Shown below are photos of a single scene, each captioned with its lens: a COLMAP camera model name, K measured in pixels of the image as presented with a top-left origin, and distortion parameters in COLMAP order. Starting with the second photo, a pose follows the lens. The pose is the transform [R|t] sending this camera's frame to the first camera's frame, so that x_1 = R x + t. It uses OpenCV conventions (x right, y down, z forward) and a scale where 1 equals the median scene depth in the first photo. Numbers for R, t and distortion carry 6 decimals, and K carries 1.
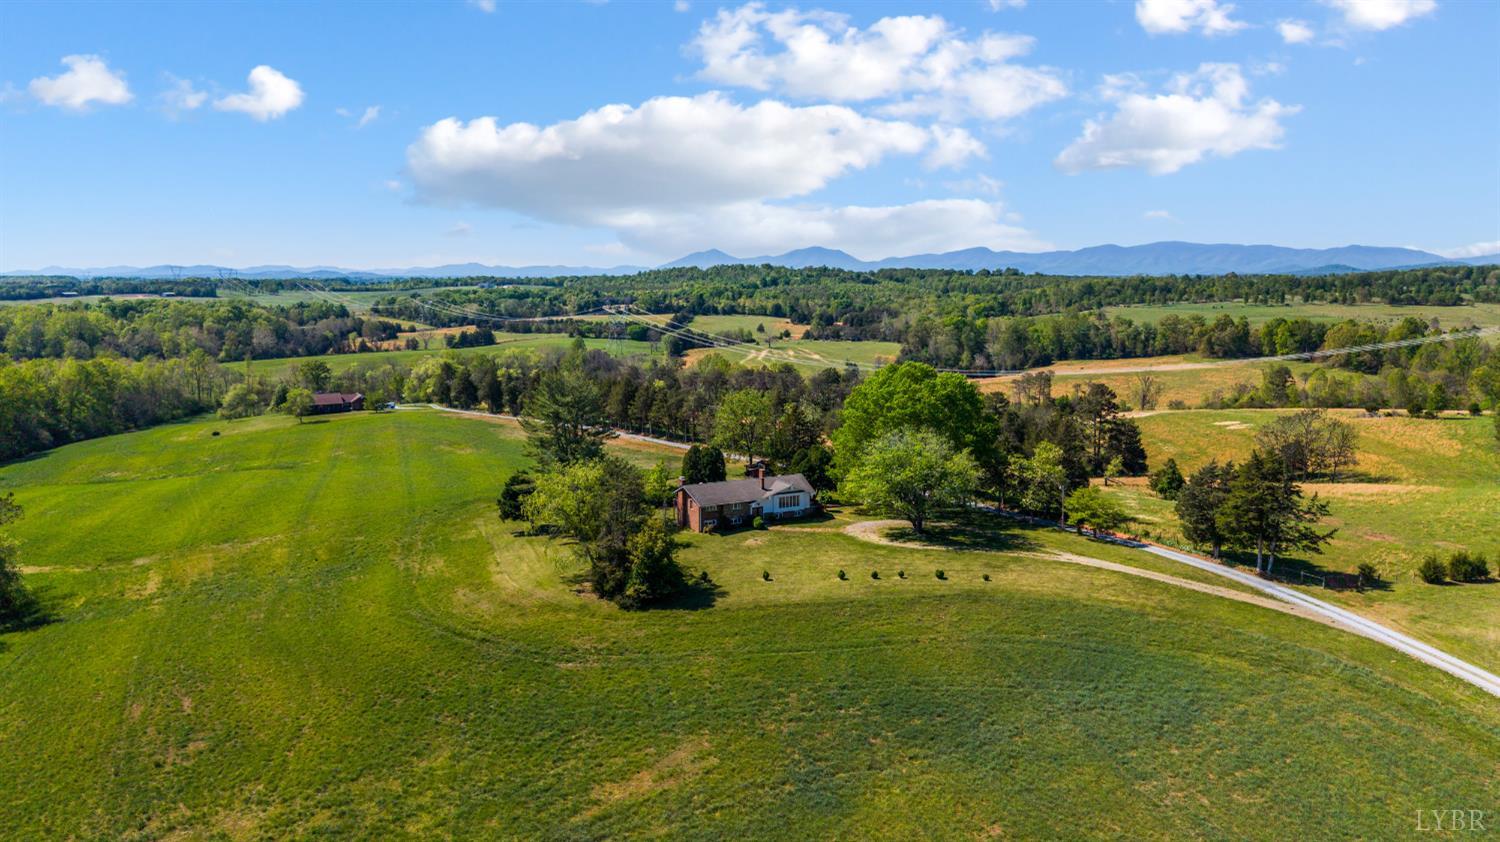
lens RADIAL K [[1092.4, 0, 720.4], [0, 1092.4, 422.6], [0, 0, 1]] dist [0.074620, -0.150352]
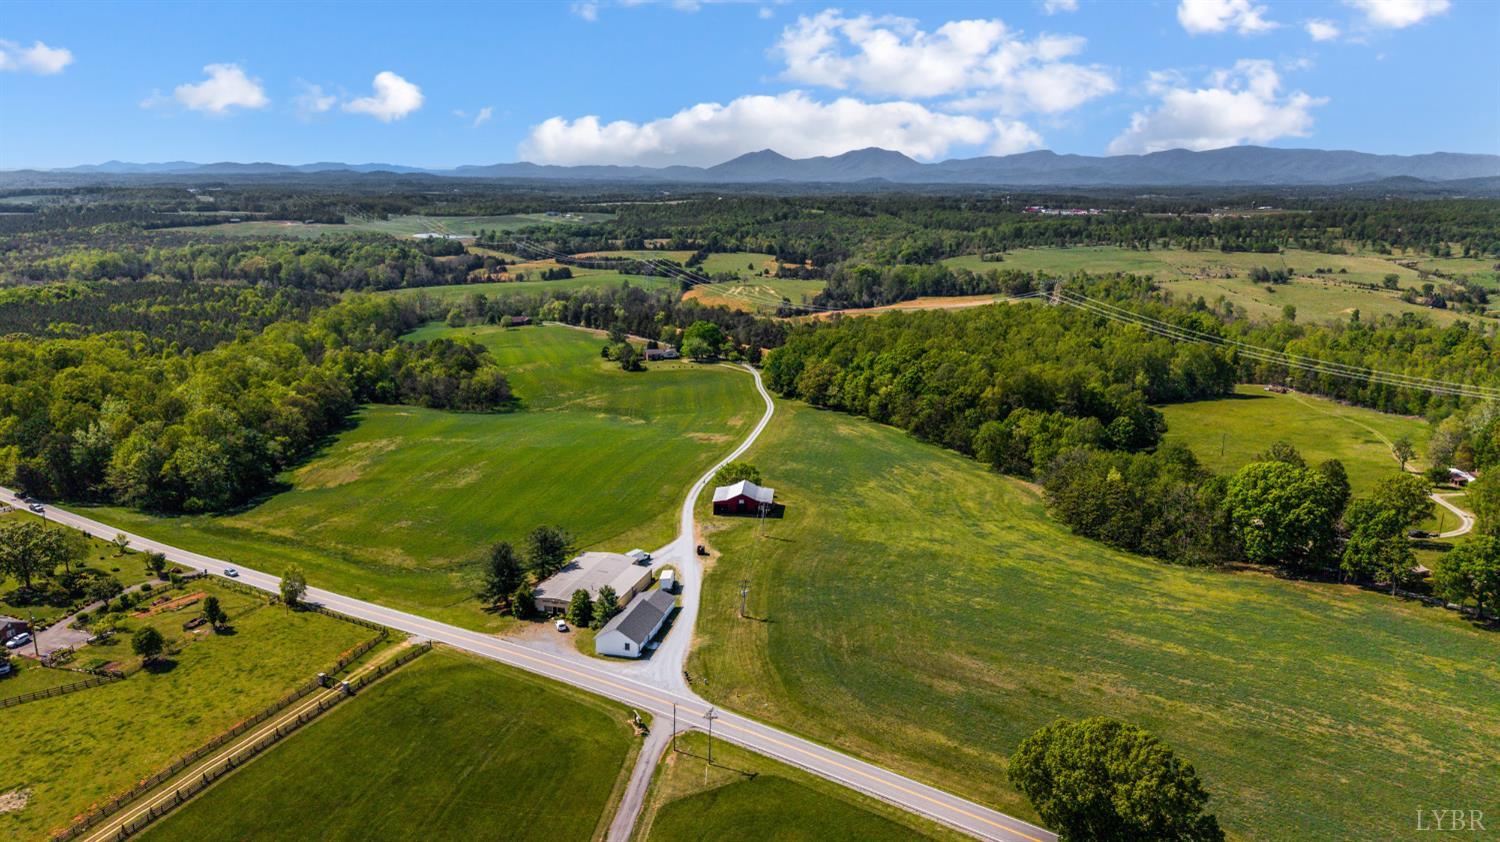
lens RADIAL K [[1092.4, 0, 720.4], [0, 1092.4, 422.6], [0, 0, 1]] dist [0.074620, -0.150352]
pose [[0.998814, 0.021249, -0.043808, 0.079883], [-0.017386, 0.996080, 0.086732, -0.005849], [0.045479, -0.085868, 0.995268, -0.573705]]
